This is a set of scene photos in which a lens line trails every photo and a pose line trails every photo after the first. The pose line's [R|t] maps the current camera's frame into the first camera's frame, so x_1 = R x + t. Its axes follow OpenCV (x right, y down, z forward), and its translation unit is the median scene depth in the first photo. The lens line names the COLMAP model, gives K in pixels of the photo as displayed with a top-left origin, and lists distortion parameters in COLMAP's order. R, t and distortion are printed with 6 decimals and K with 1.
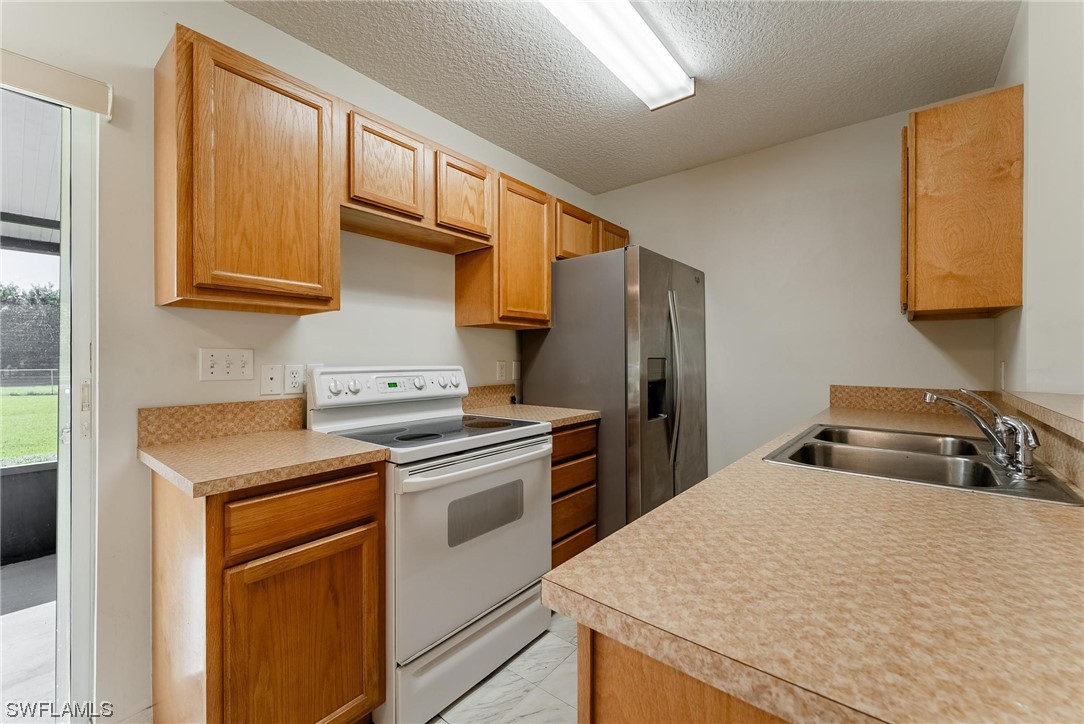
lens RADIAL K [[435.6, 0, 541.7], [0, 435.6, 358.9], [0, 0, 1]] dist [0.001782, -0.000489]
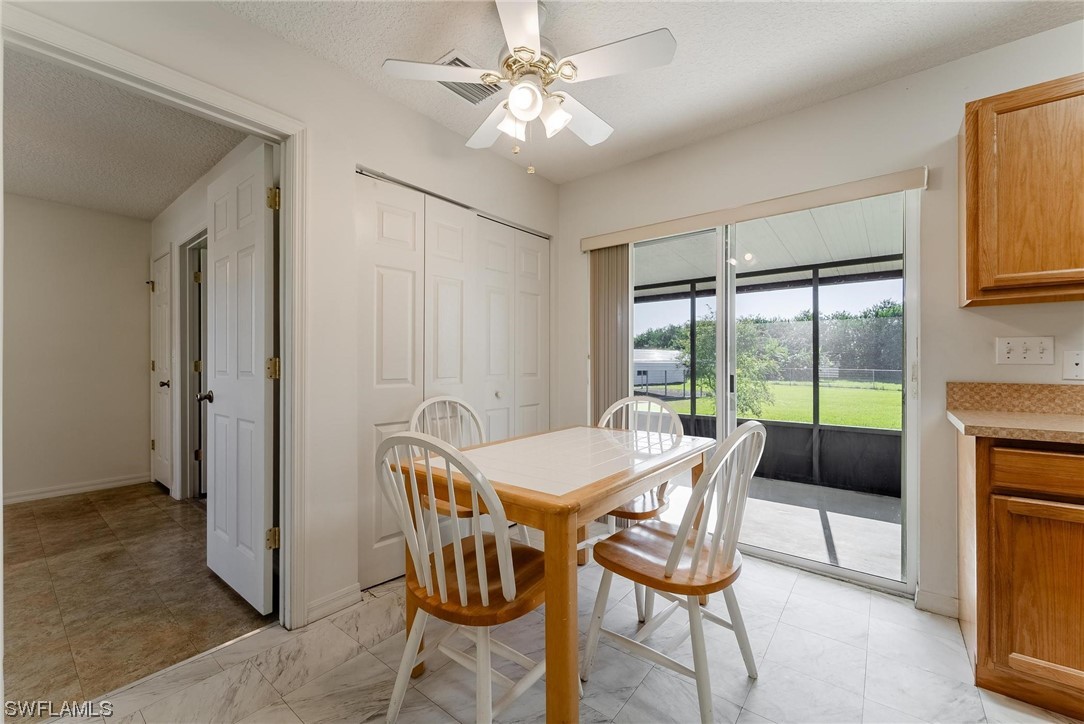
lens RADIAL K [[435.6, 0, 541.7], [0, 435.6, 358.9], [0, 0, 1]] dist [0.001782, -0.000489]
pose [[0.001074, -0.007029, -0.999975, 0.469106], [-0.001496, 0.999974, -0.007031, 0.048665], [0.999998, 0.001504, 0.001064, -0.303237]]
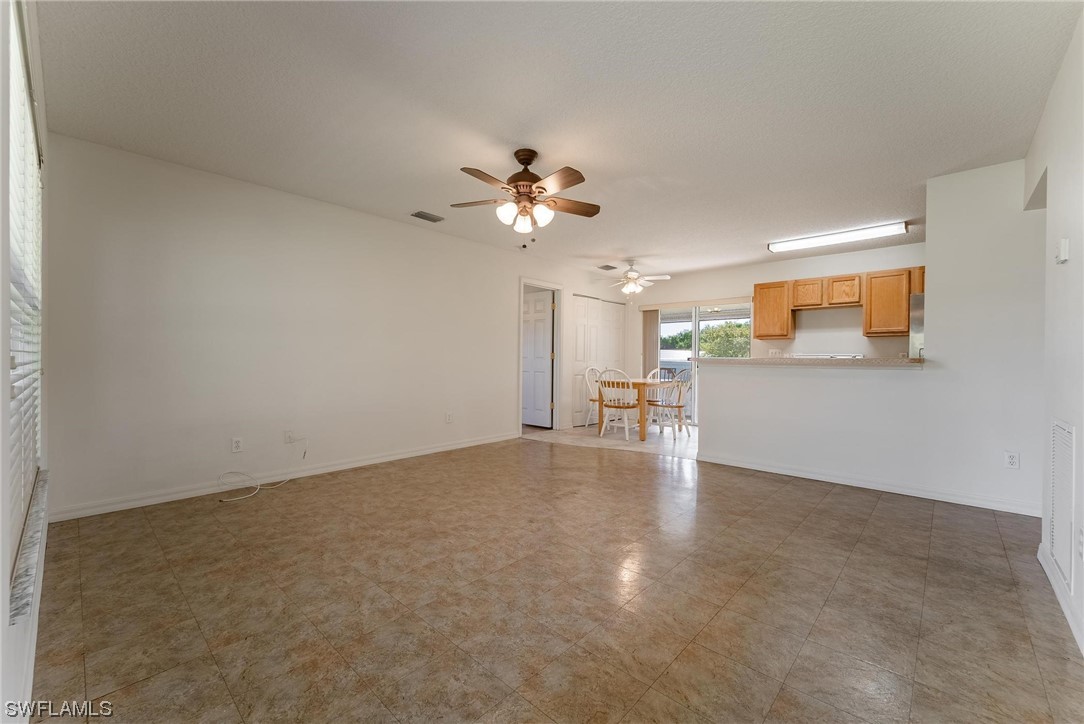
lens RADIAL K [[435.6, 0, 541.7], [0, 435.6, 358.9], [0, 0, 1]] dist [0.001782, -0.000489]
pose [[-0.066119, -0.004749, -0.997800, 3.636217], [-0.014382, 0.999889, -0.003806, 0.118358], [0.997708, 0.014098, -0.066180, -0.920064]]
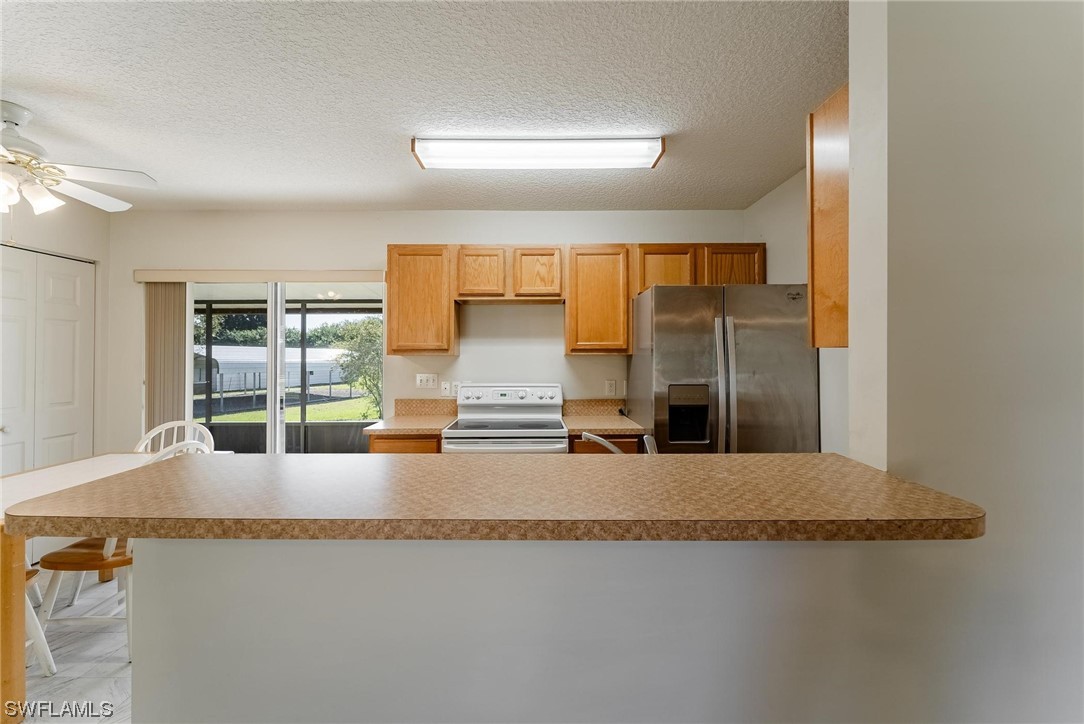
lens RADIAL K [[437.0, 0, 534.2], [0, 437.0, 354.7], [0, 0, 1]] dist [-0.000781, -0.000377]
pose [[0.634662, -0.006662, -0.772761, 1.357099], [-0.000120, 0.999962, -0.008719, -0.105093], [0.772790, 0.005626, 0.634637, 0.059539]]
